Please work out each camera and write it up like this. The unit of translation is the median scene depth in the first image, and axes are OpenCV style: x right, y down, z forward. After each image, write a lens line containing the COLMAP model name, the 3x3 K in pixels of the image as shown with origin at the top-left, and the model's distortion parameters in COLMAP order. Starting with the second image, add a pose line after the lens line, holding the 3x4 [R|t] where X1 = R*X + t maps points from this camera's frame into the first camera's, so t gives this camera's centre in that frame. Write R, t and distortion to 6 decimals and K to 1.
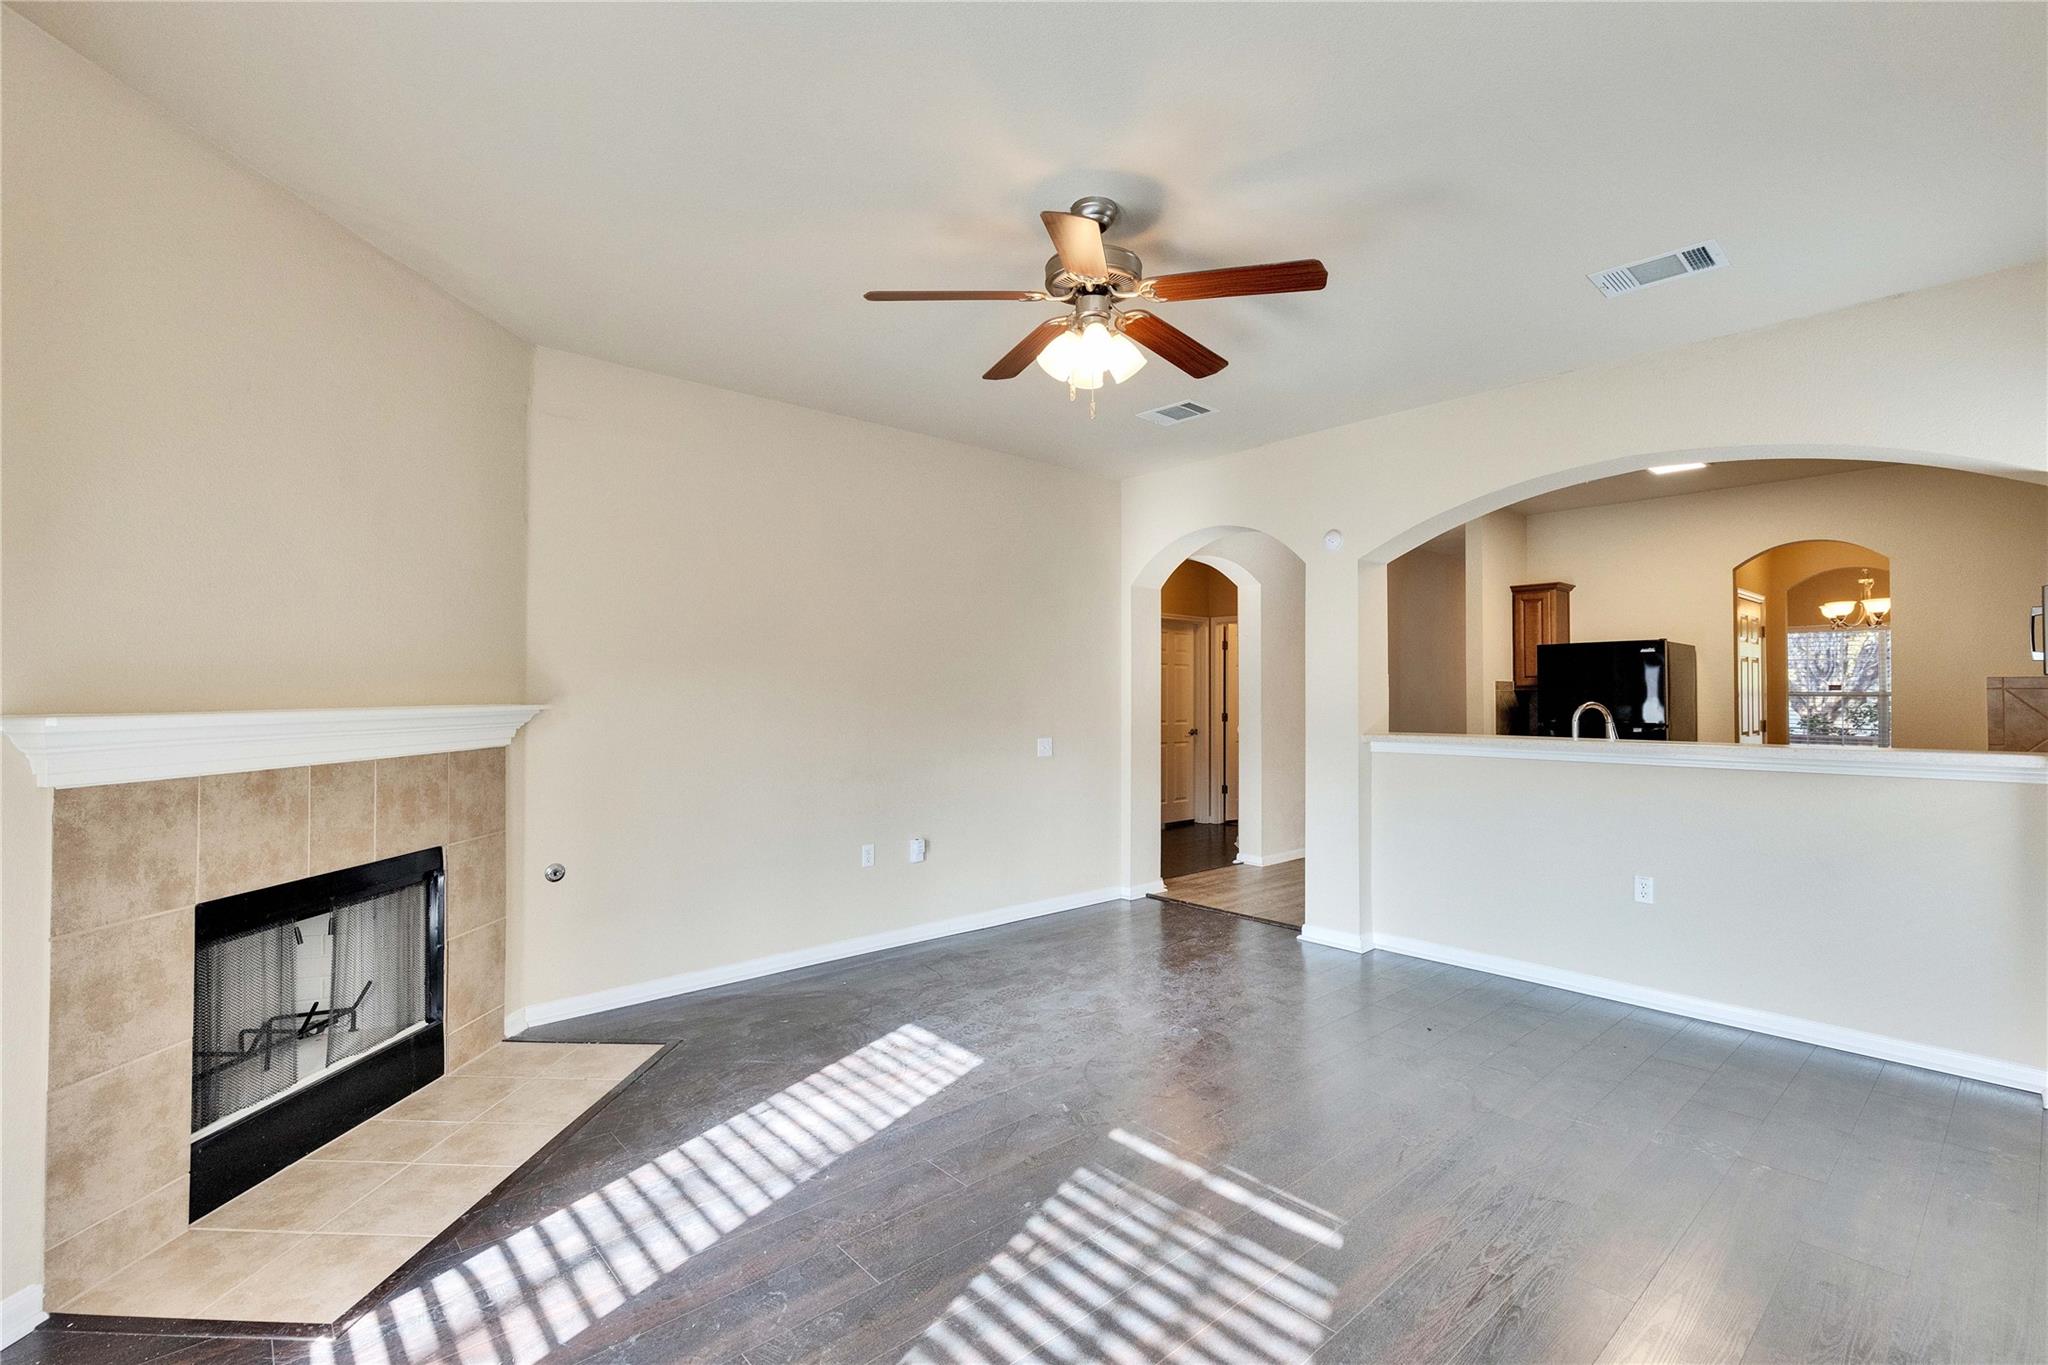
lens RADIAL K [[926.2, 0, 1053.2], [0, 926.2, 678.2], [0, 0, 1]] dist [-0.001692, 0.000127]
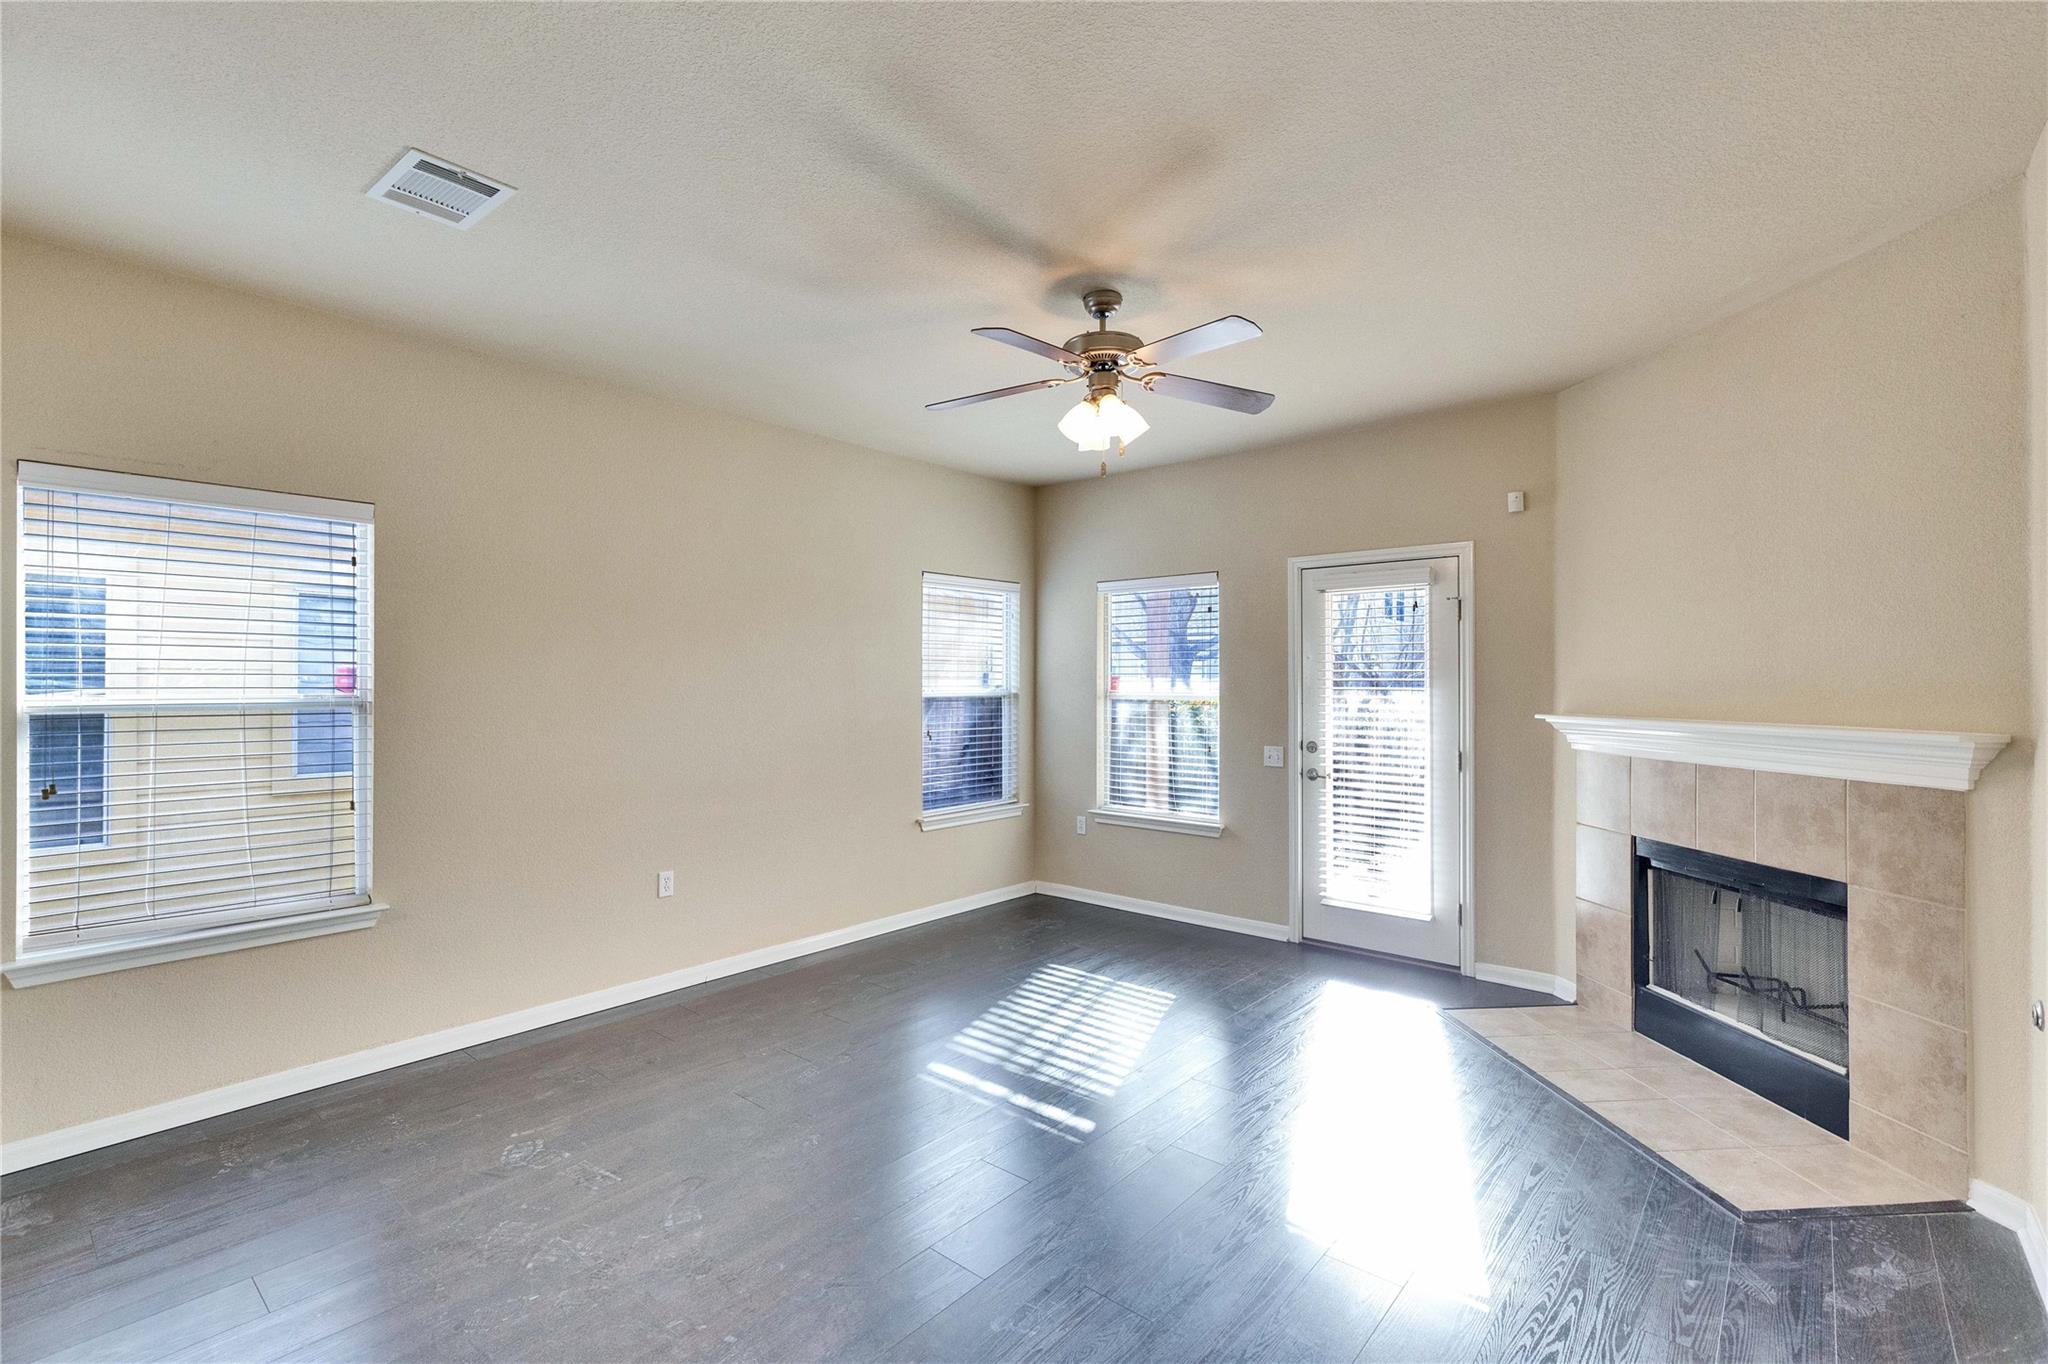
lens RADIAL K [[927.7, 0, 1050.2], [0, 927.7, 682.0], [0, 0, 1]] dist [0.002537, 0.000133]
pose [[-0.989815, 0.000146, -0.142360, 0.223301], [0.002100, 0.999906, -0.013576, -0.003117], [0.142344, -0.013737, -0.989722, 1.741383]]
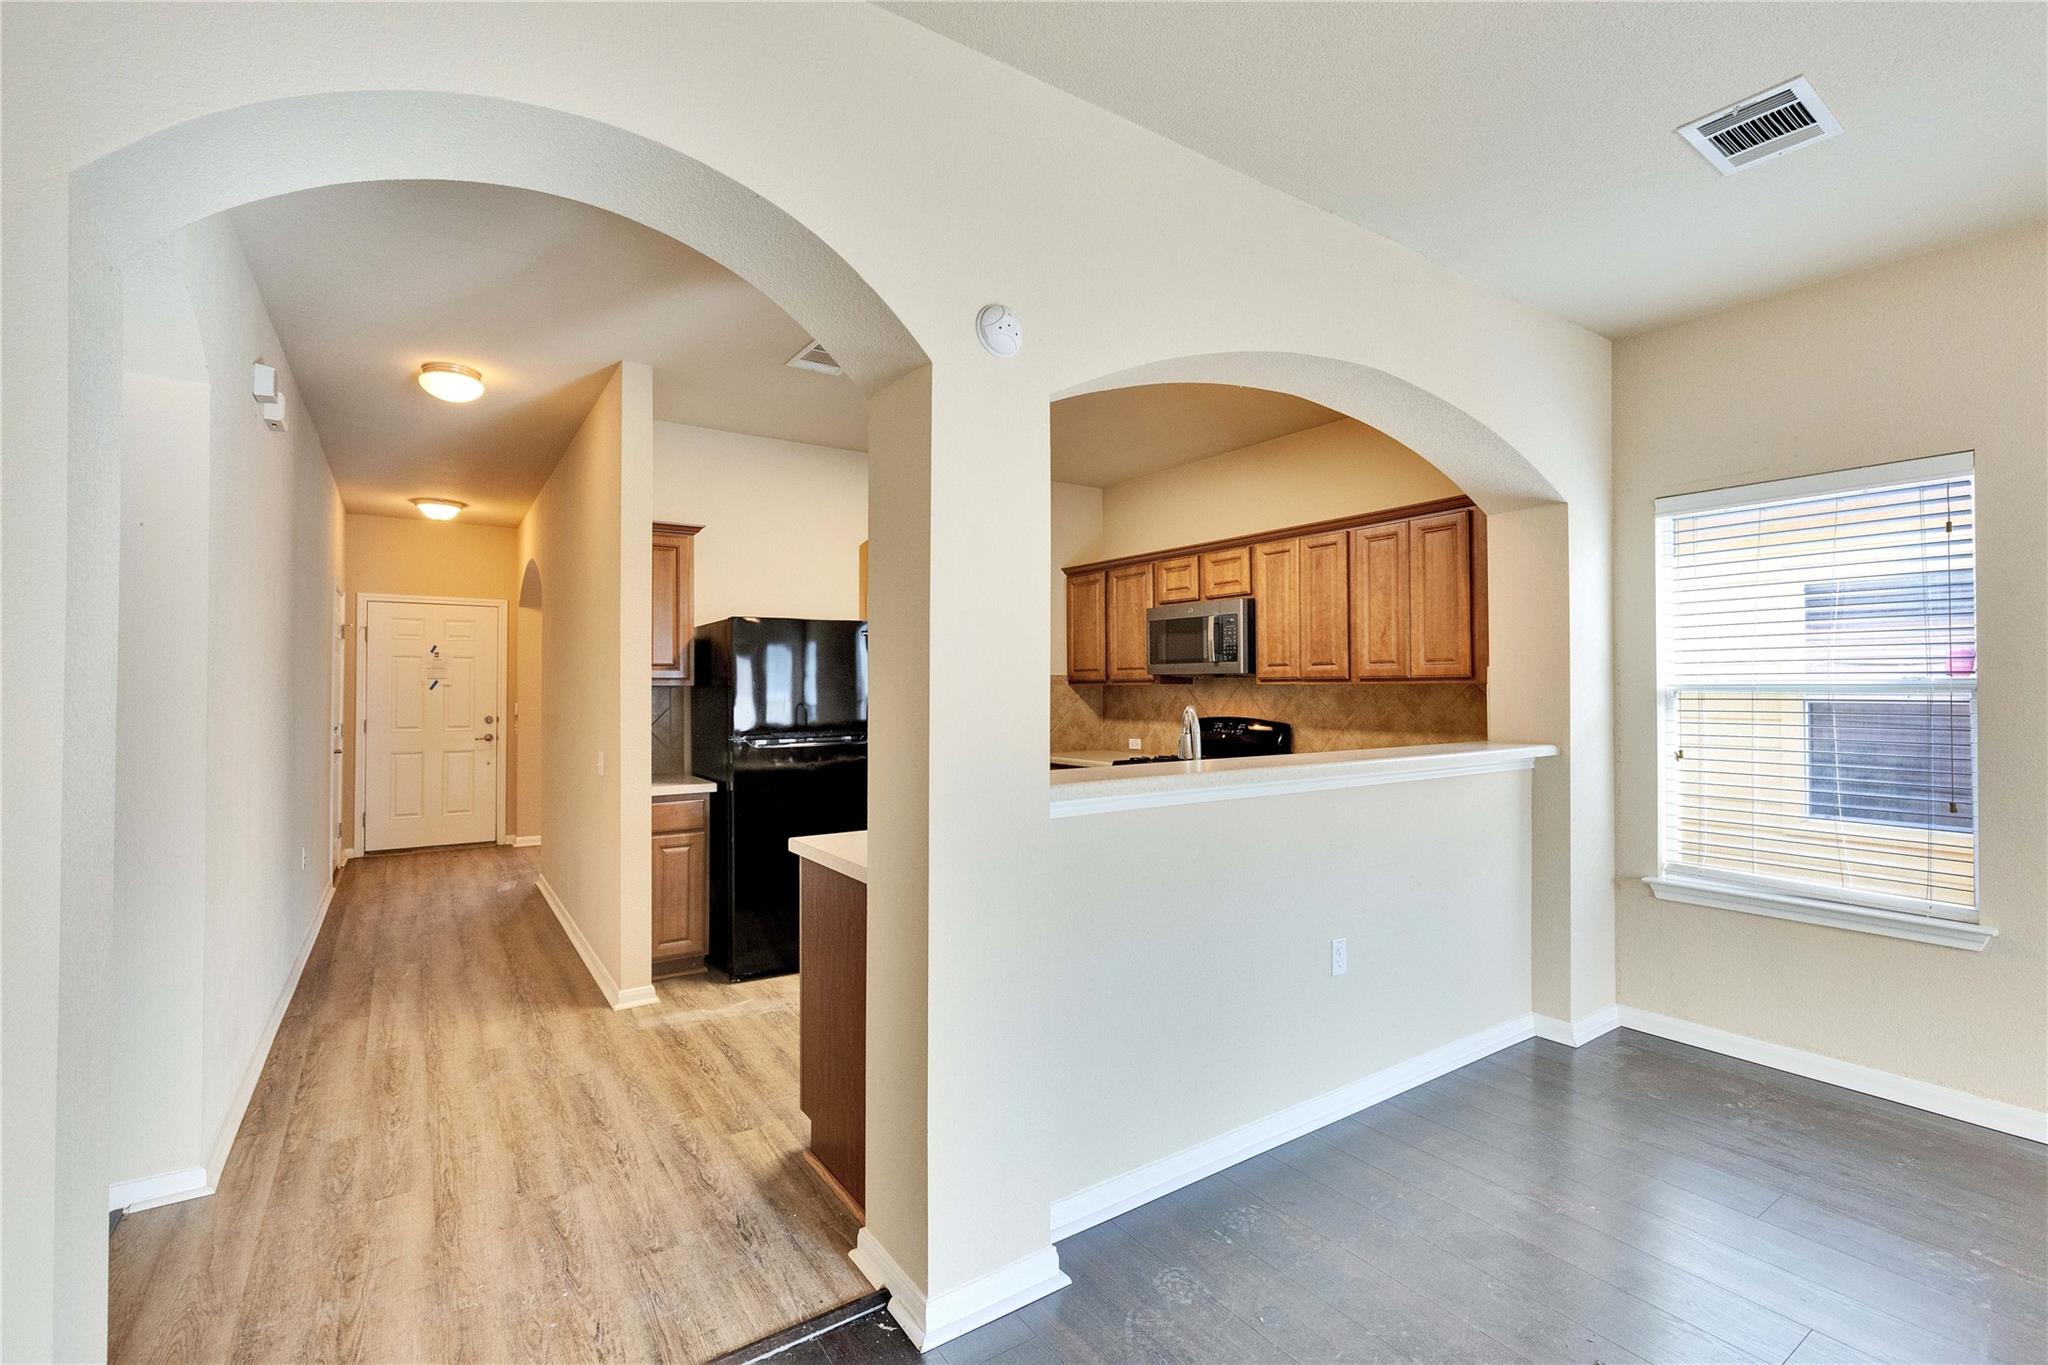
lens RADIAL K [[902.8, 0, 1024.0], [0, 902.8, 682.5], [0, 0, 1]] dist [0.001188, 0.000064]
pose [[0.145153, 0.005866, 0.989392, -0.144162], [-0.012684, 0.999911, -0.004067, 0.015970], [-0.989328, -0.011959, 0.145214, 1.376838]]
